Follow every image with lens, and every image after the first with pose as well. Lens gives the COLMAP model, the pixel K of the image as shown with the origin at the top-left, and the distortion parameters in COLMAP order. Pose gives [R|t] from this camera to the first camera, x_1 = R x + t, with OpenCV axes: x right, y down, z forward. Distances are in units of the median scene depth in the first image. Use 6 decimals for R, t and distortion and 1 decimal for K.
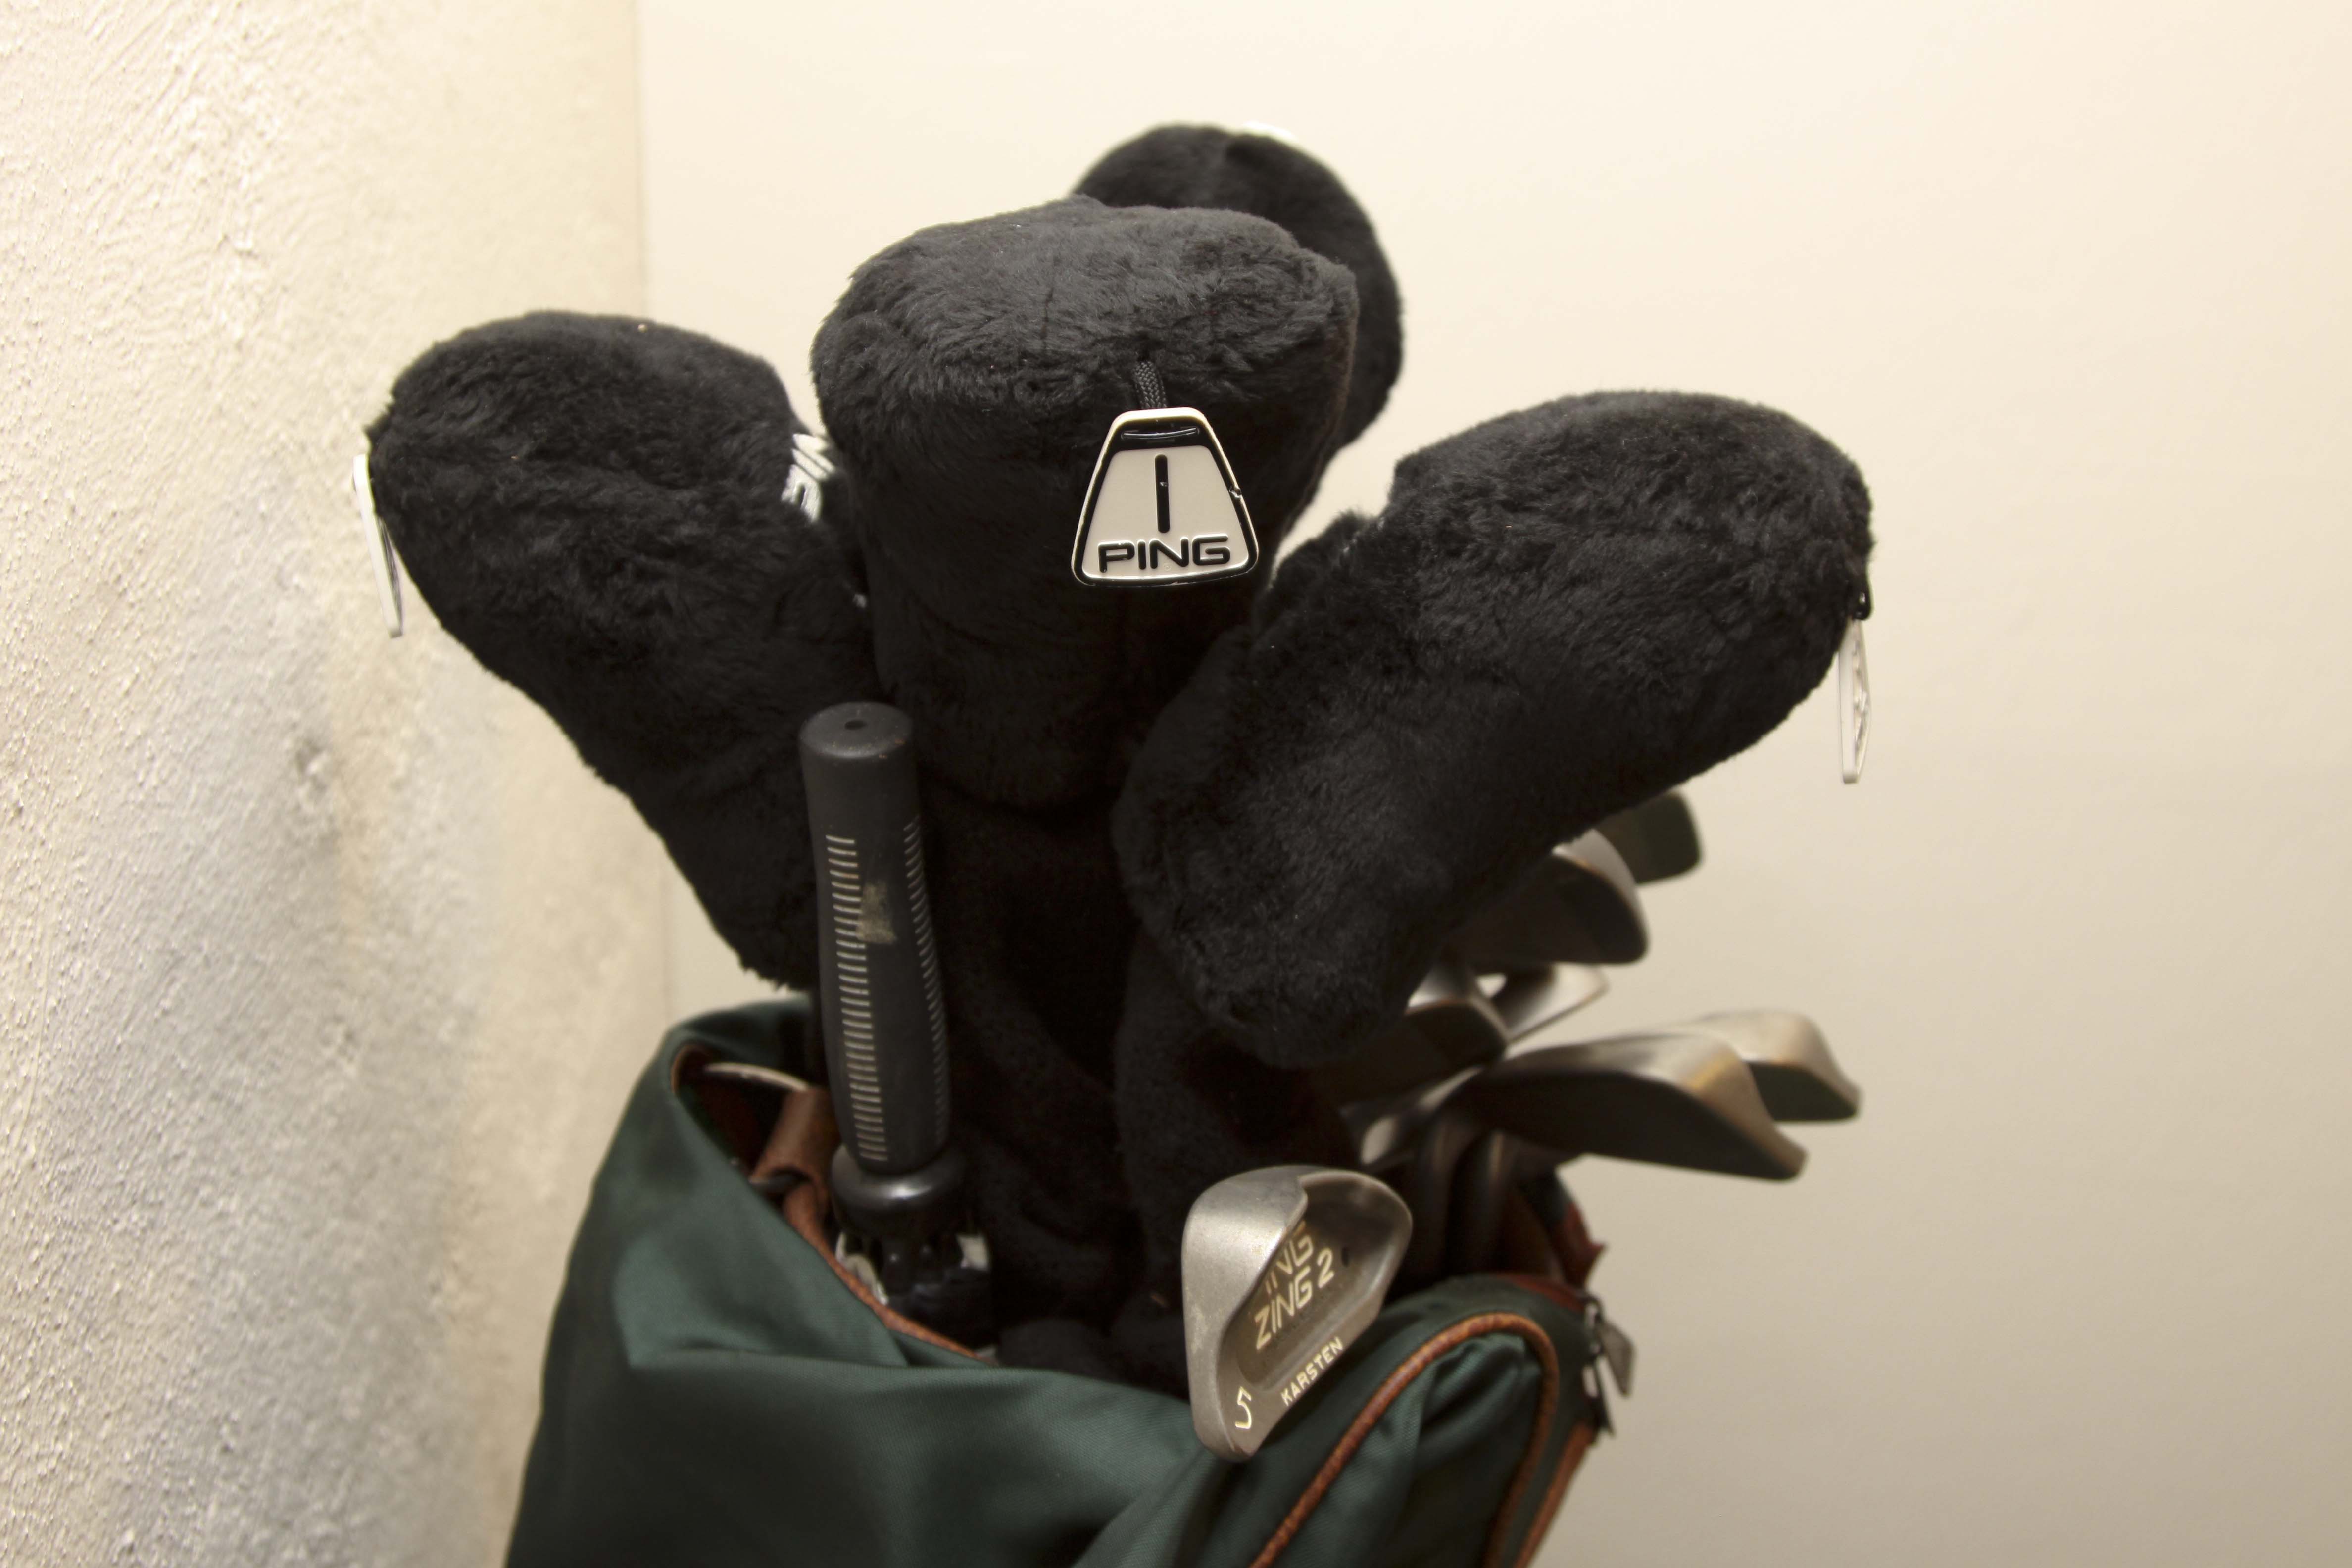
lens RADIAL K [[3160.2, 0, 1176.0], [0, 3160.2, 784.0], [0, 0, 1]] dist [-0.075255, 0.074331]
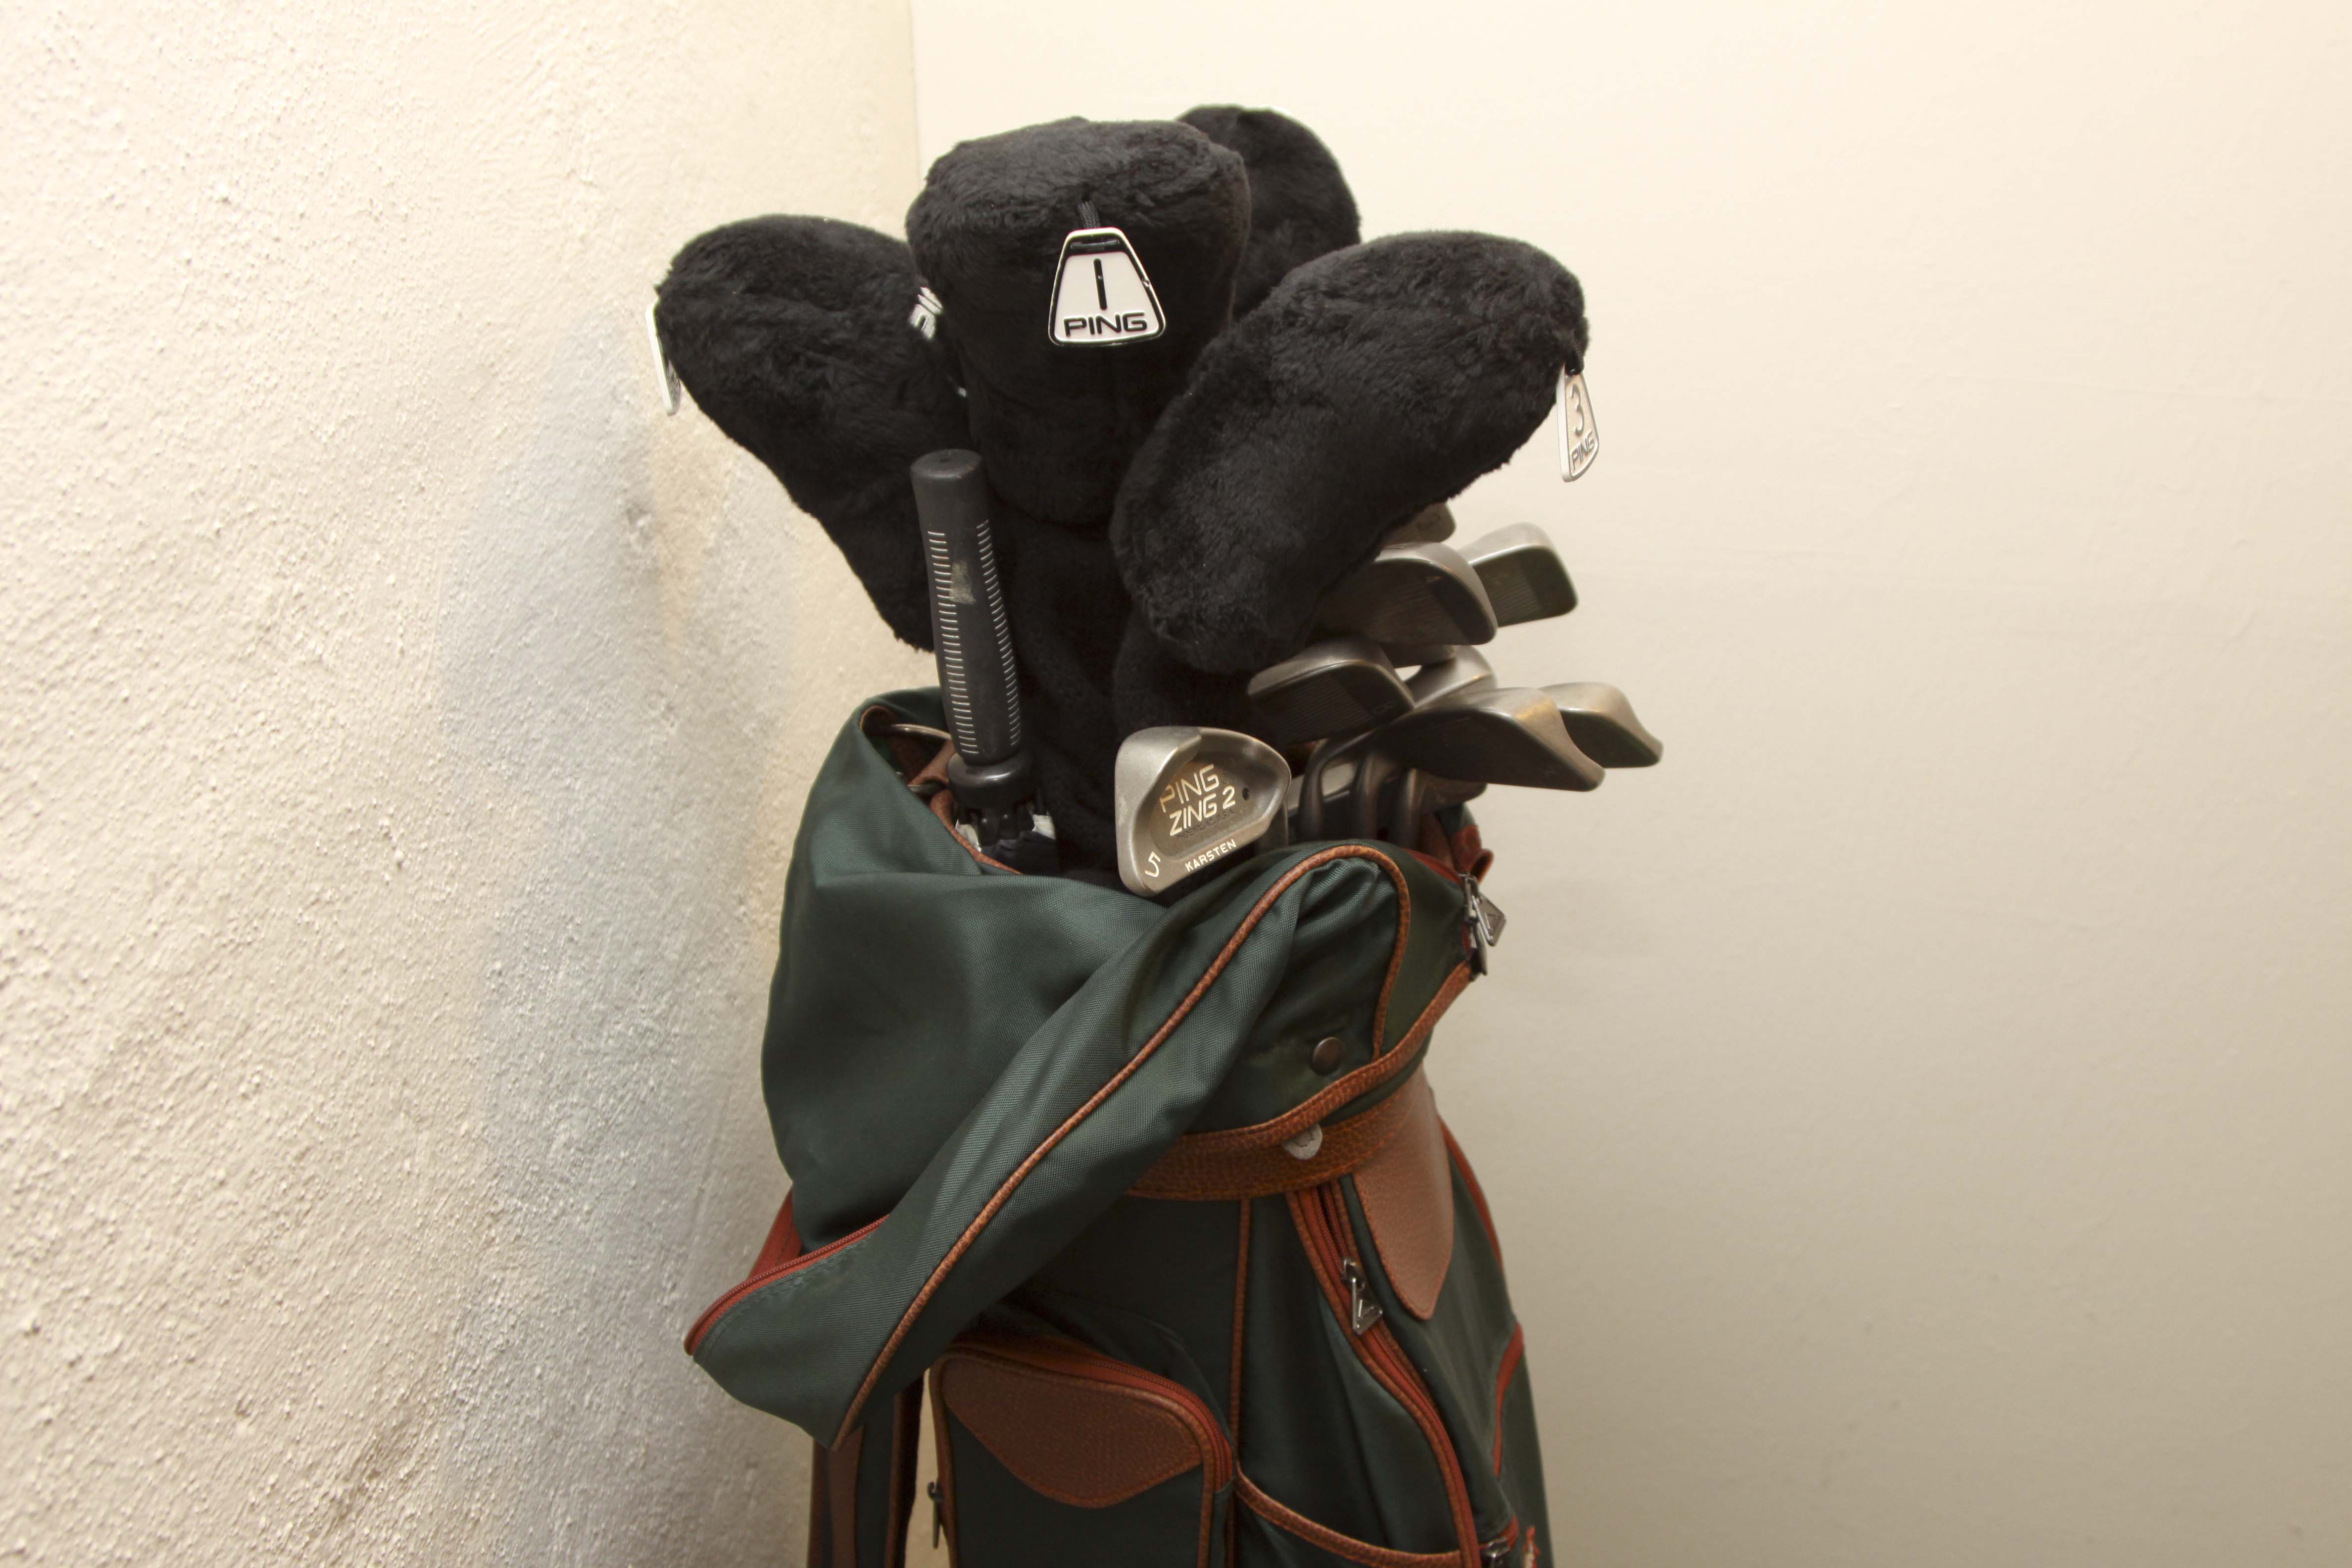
lens RADIAL K [[2551.2, 0, 1175.5], [0, 2551.2, 827.8], [0, 0, 1]] dist [-0.143864, 0.027226]
pose [[0.989777, 0.009561, -0.142300, 0.195515], [-0.008224, 0.999916, 0.009980, 0.152383], [0.142383, -0.008707, 0.989773, -0.240154]]
